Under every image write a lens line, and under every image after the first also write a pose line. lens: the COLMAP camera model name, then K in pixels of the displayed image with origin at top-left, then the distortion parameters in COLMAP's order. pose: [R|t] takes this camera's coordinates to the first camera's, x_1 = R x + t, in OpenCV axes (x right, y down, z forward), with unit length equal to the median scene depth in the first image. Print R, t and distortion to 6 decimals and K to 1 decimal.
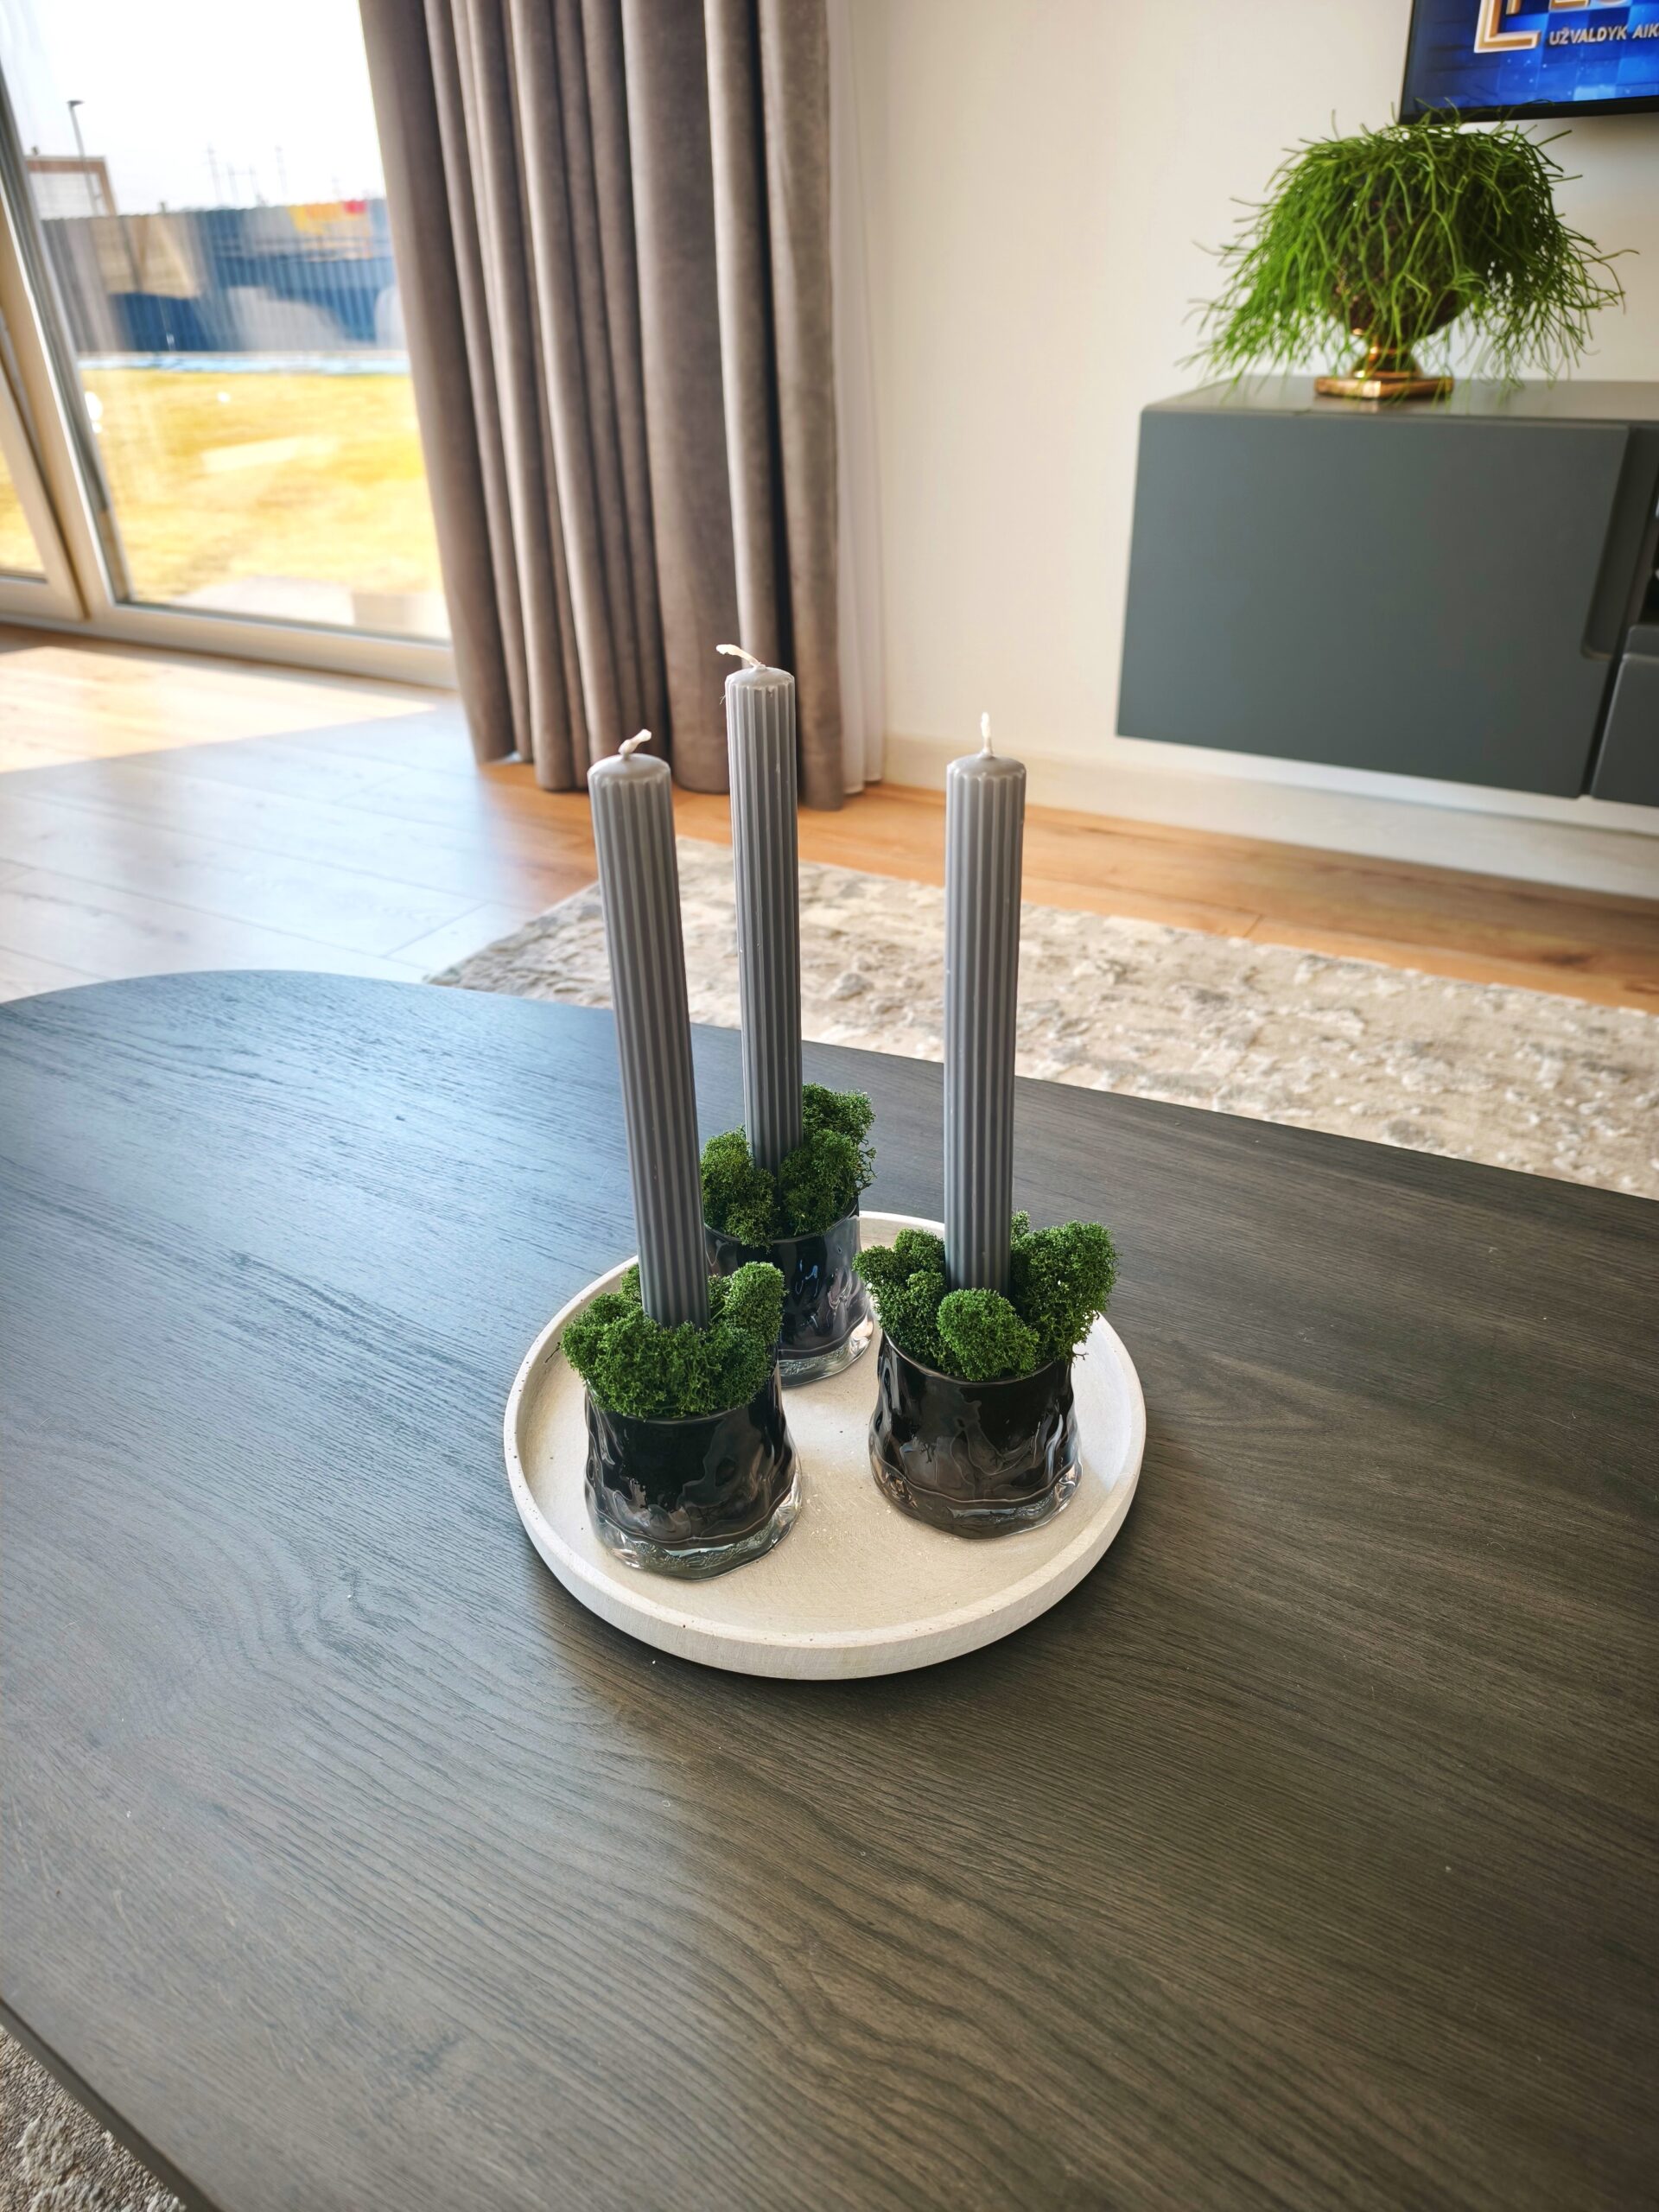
lens RADIAL K [[1540.8, 0, 824.4], [0, 1540.8, 1078.2], [0, 0, 1]] dist [-0.000331, -0.002212]
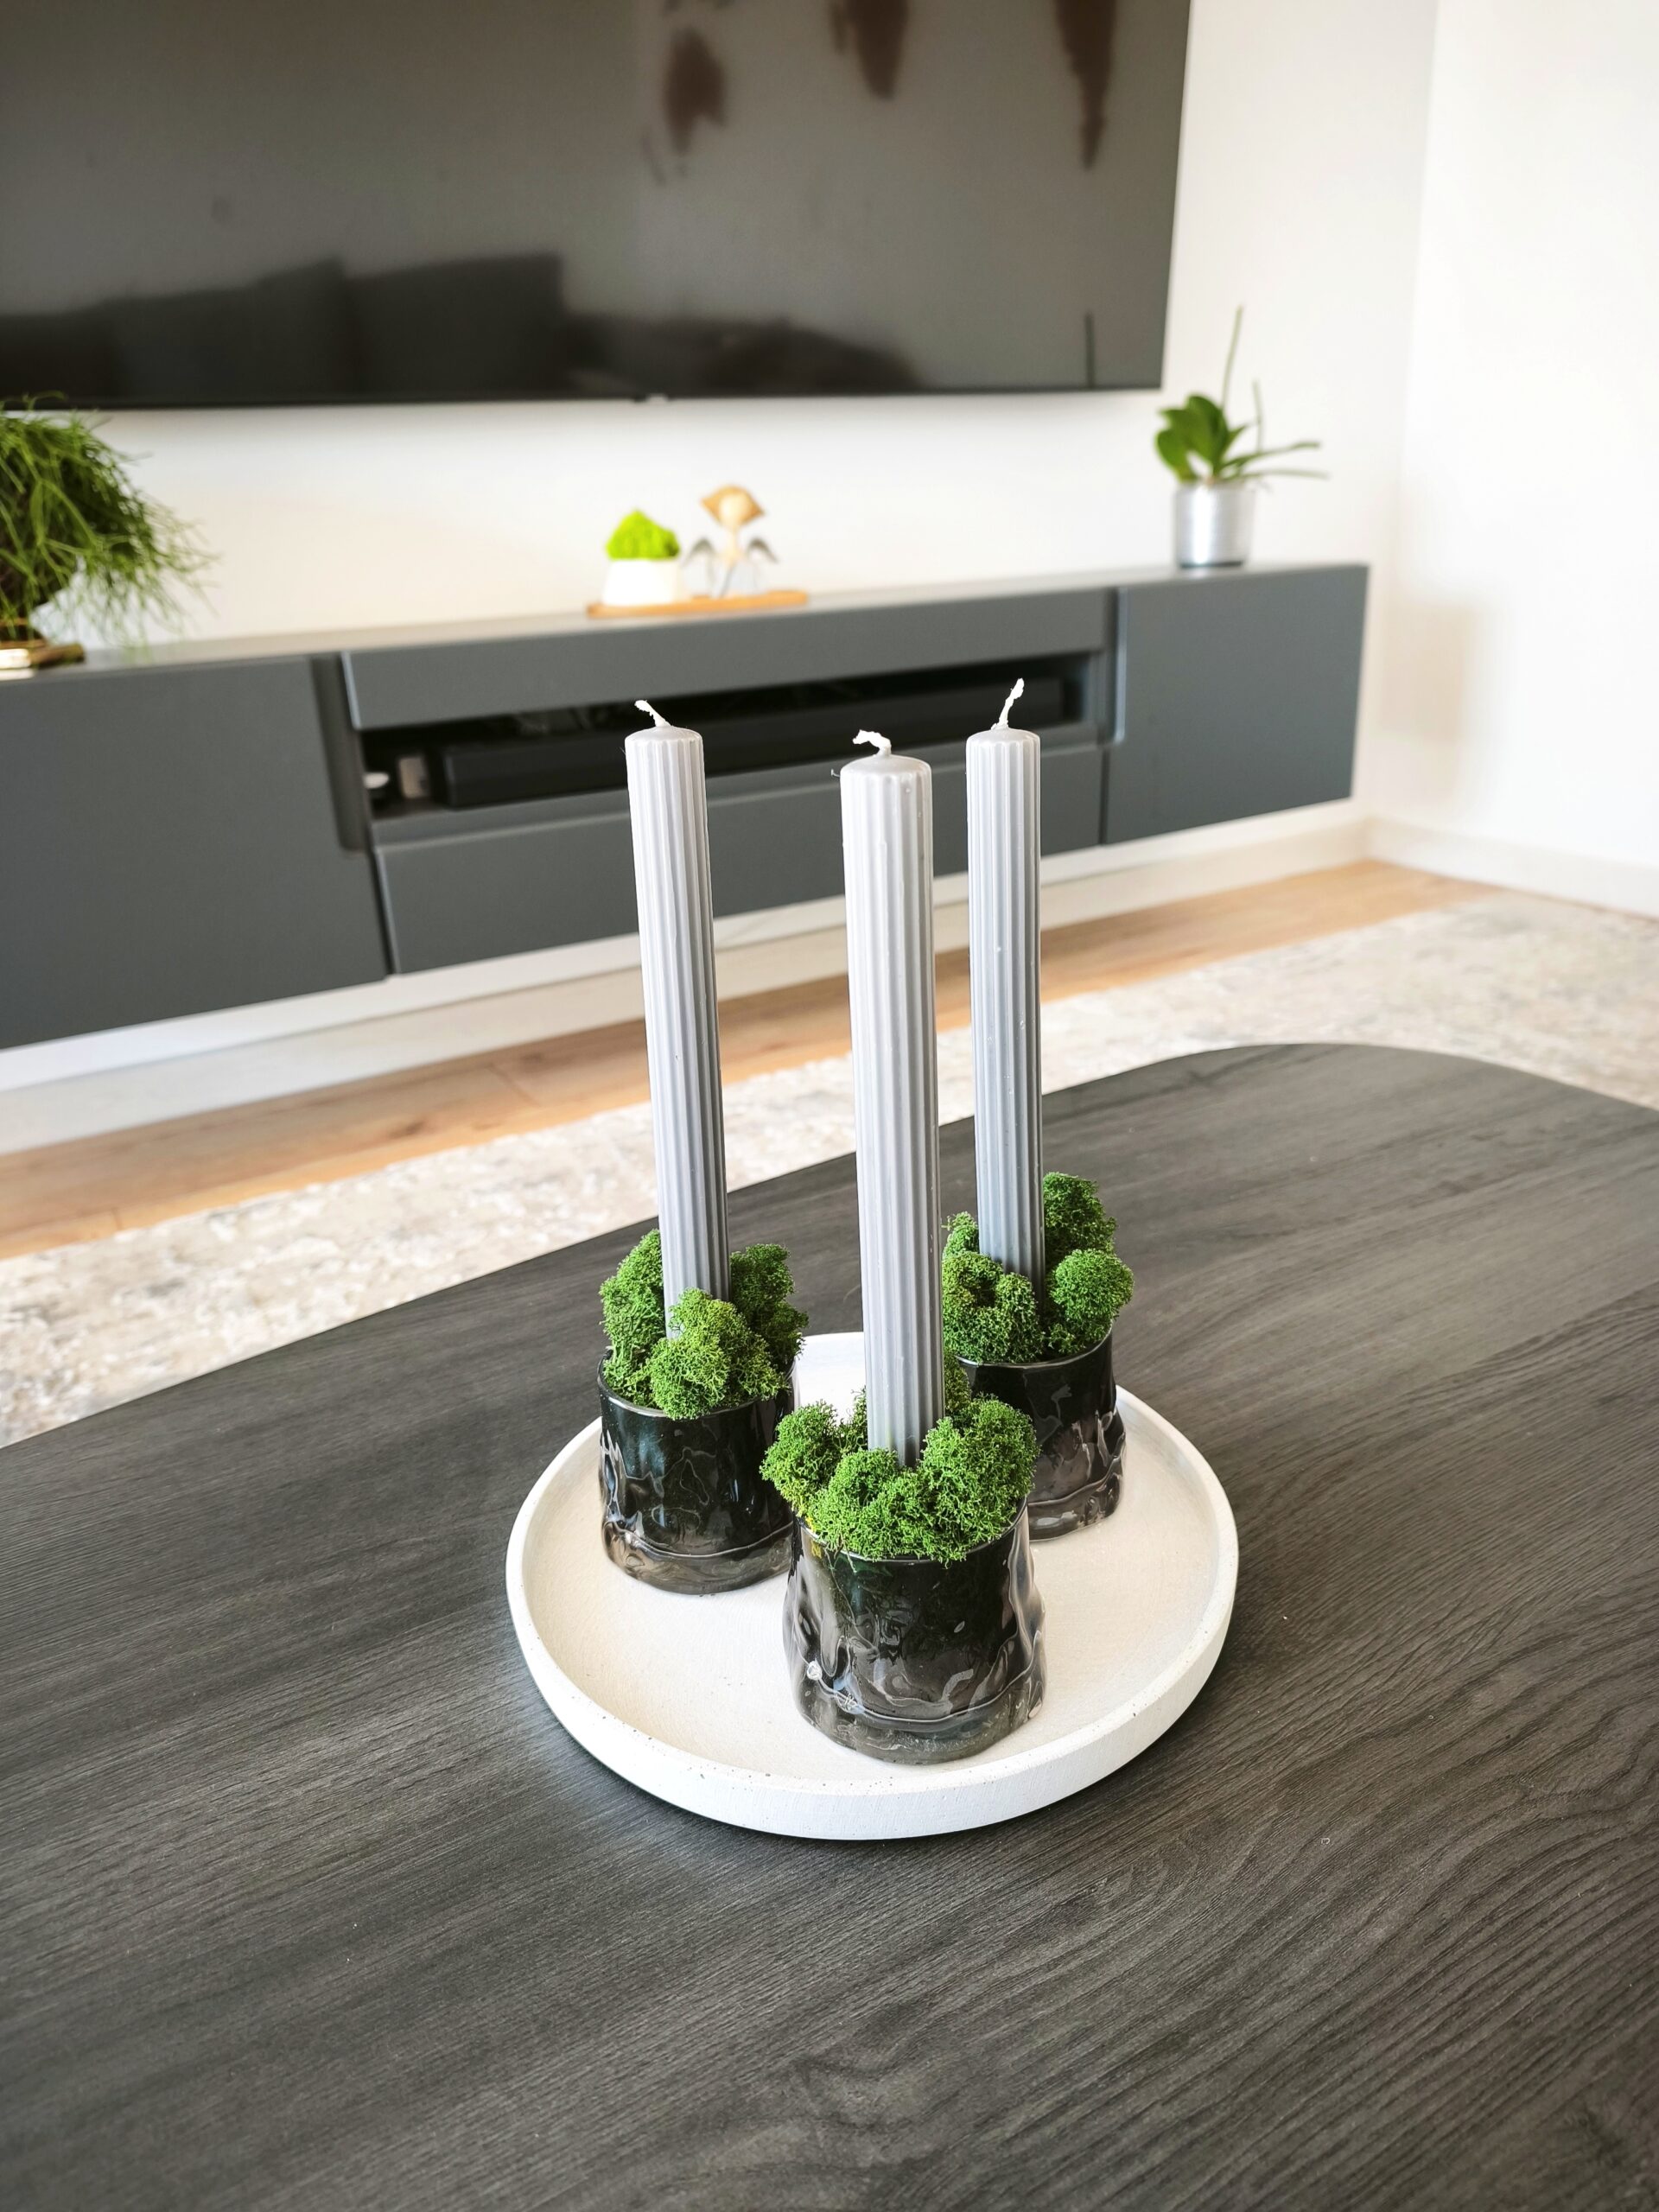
lens RADIAL K [[1518.1, 0, 829.5], [0, 1518.1, 1106.0], [0, 0, 1]] dist [0.004206, 0.002761]
pose [[0.485624, -0.309898, 0.817394, -0.257111], [0.452816, 0.889005, 0.068024, -0.032592], [-0.747748, 0.337095, 0.572049, 0.171154]]
